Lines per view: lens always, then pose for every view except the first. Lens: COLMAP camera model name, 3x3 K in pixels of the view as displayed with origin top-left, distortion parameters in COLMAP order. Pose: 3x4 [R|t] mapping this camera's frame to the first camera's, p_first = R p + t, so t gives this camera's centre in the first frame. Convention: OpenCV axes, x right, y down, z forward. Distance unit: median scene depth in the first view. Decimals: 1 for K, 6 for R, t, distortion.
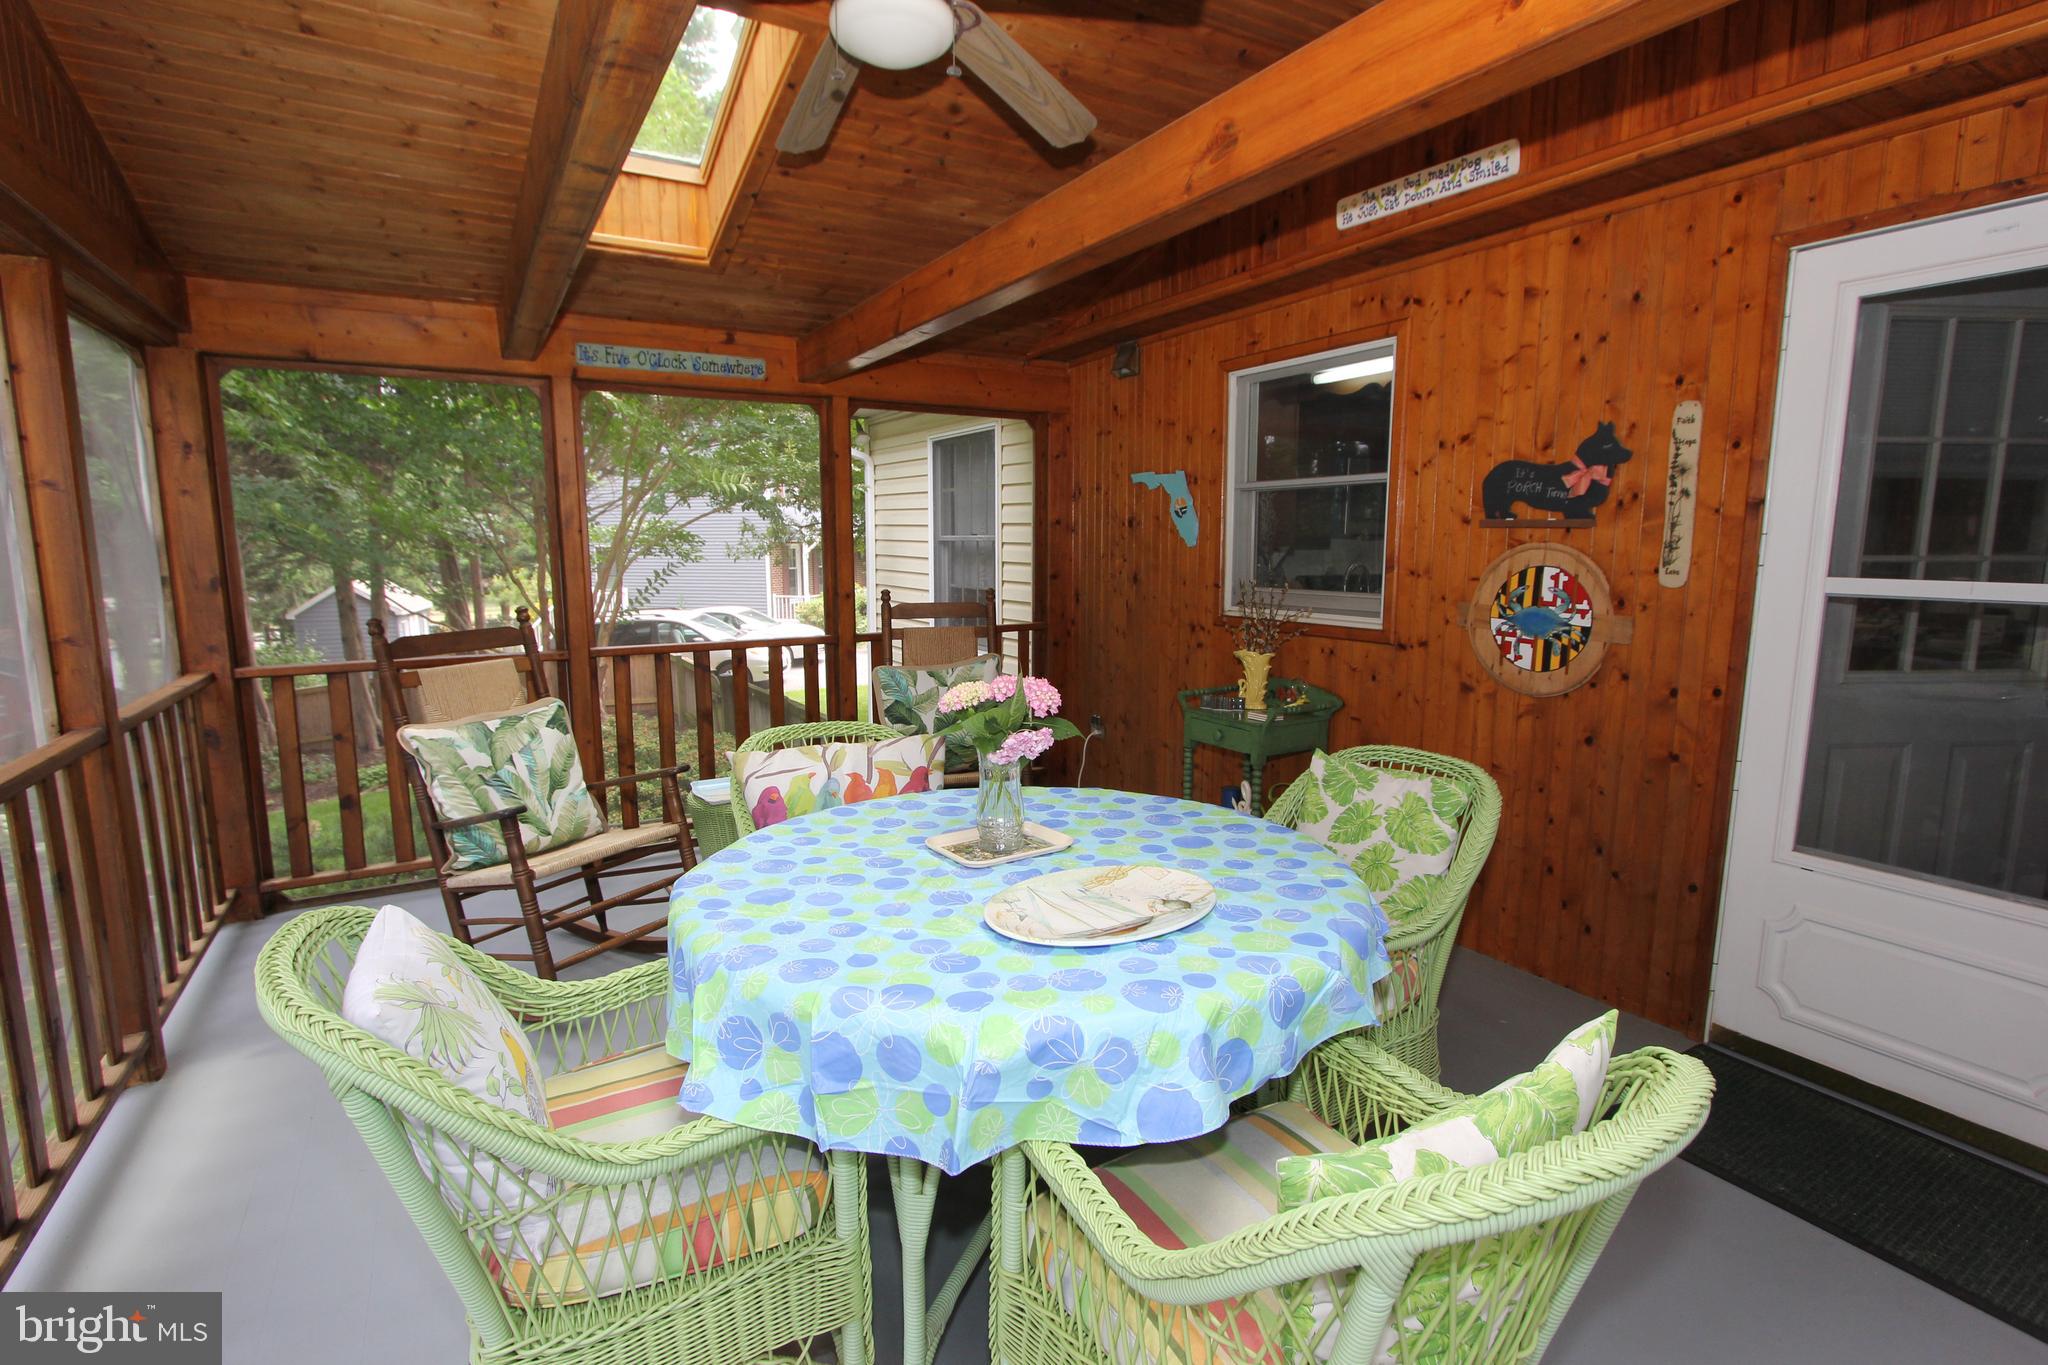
lens RADIAL K [[950.9, 0, 1013.4], [0, 950.9, 682.2], [0, 0, 1]] dist [-0.020445, 0.004402]
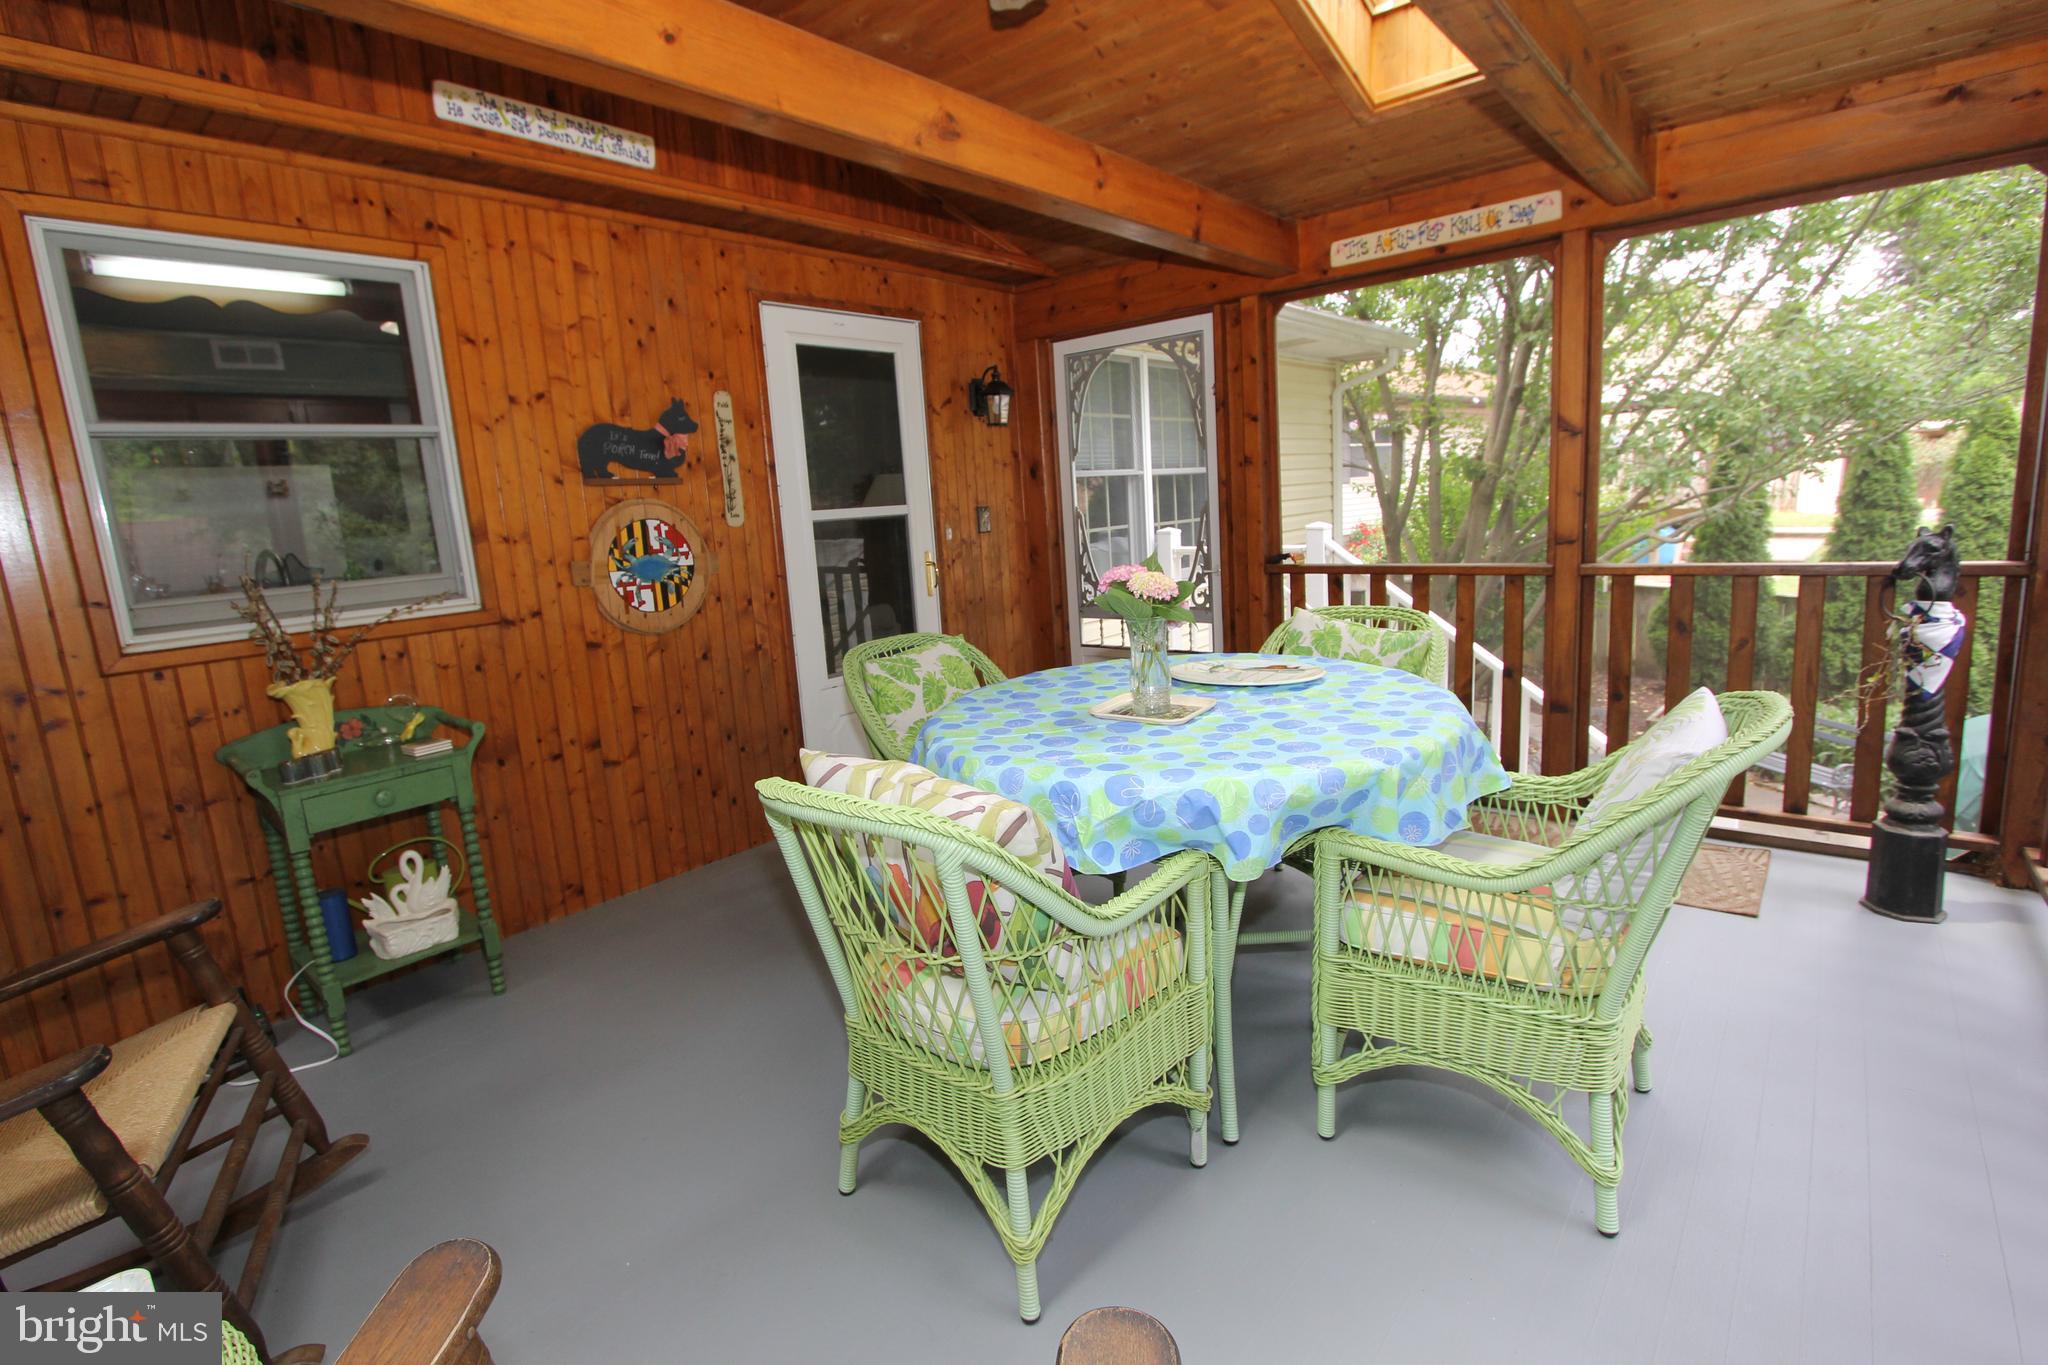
lens RADIAL K [[940.7, 0, 1018.7], [0, 940.7, 671.8], [0, 0, 1]] dist [-0.016657, 0.000214]
pose [[-0.318305, -0.149715, 0.936091, -0.648806], [0.204961, 0.953226, 0.222150, -0.102707], [-0.925566, 0.262574, -0.272731, 0.907198]]
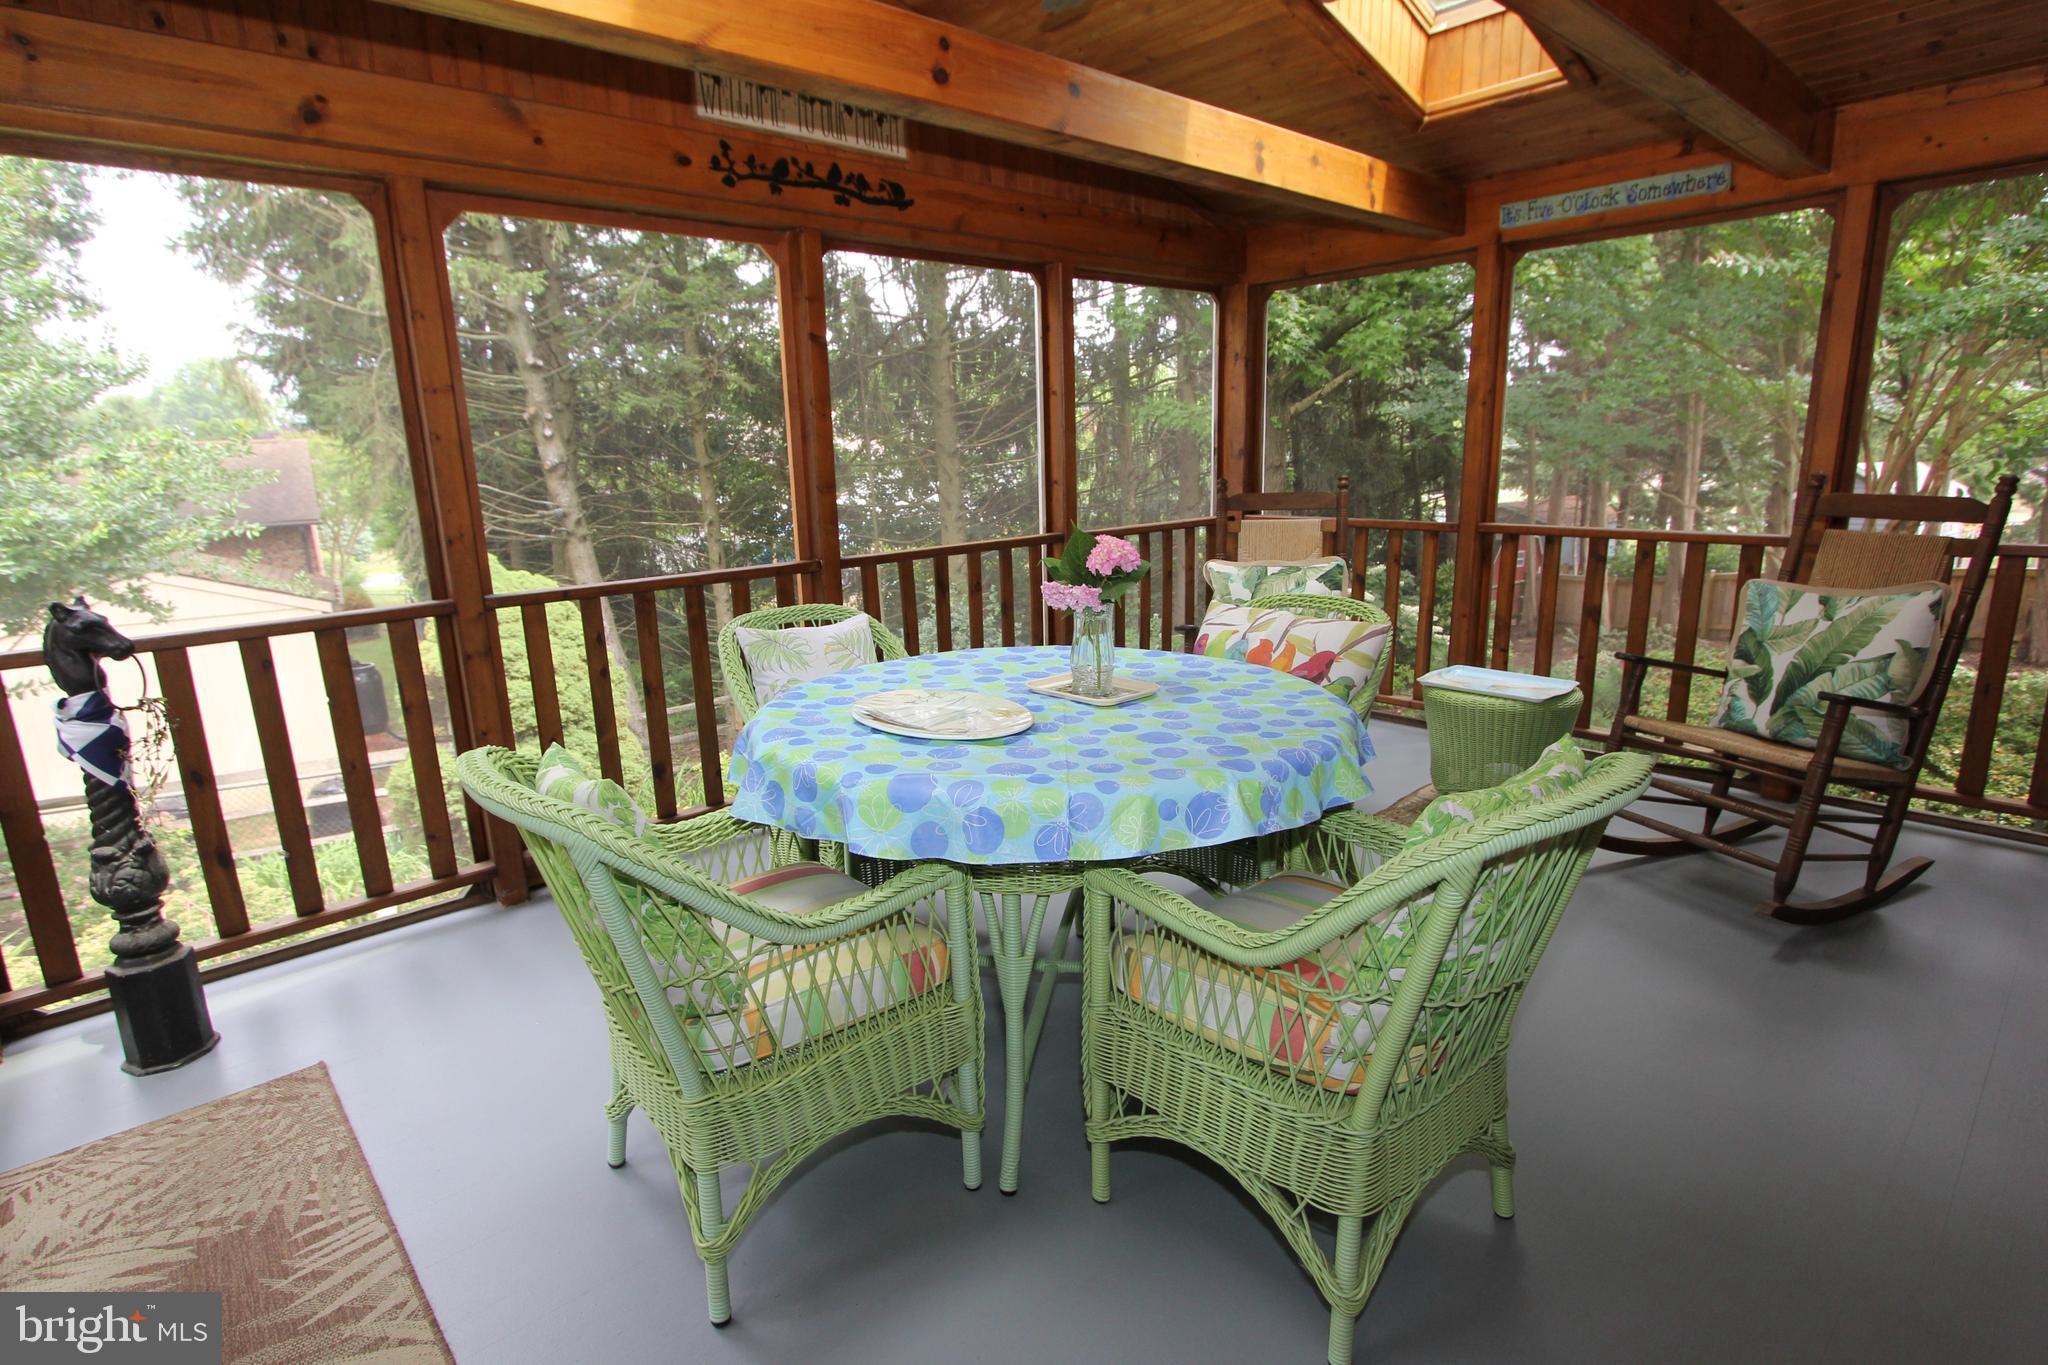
lens RADIAL K [[999.5, 0, 1017.2], [0, 999.5, 682.3], [0, 0, 1]] dist [-0.017166, 0.000410]
pose [[0.188415, 0.221523, -0.956780, 0.672983], [-0.115503, 0.972466, 0.202409, -0.038194], [0.975274, 0.072374, 0.208814, 0.421474]]
